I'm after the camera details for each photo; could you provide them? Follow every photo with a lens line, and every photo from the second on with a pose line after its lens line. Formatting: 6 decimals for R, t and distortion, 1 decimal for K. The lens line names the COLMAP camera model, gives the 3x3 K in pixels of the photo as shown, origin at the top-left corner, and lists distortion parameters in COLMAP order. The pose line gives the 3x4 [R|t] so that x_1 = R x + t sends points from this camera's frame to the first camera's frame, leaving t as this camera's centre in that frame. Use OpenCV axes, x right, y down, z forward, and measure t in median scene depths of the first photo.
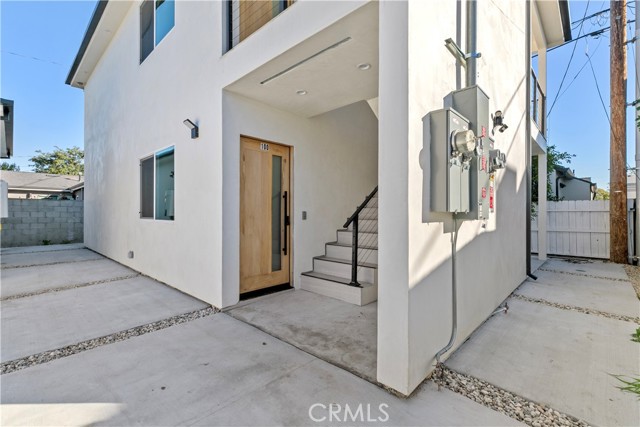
lens RADIAL K [[290.0, 0, 307.5], [0, 290.0, 211.3], [0, 0, 1]] dist [0.009665, -0.001251]
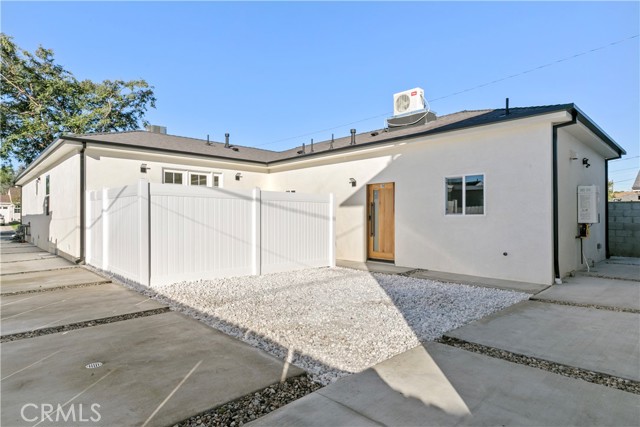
lens RADIAL K [[354.3, 0, 320.3], [0, 354.3, 215.7], [0, 0, 1]] dist [-0.002823, 0.003363]
pose [[-0.016329, -0.004795, -0.999855, 0.356407], [0.002636, 0.999985, -0.004838, 0.001074], [0.999863, -0.002715, -0.016316, 0.331534]]
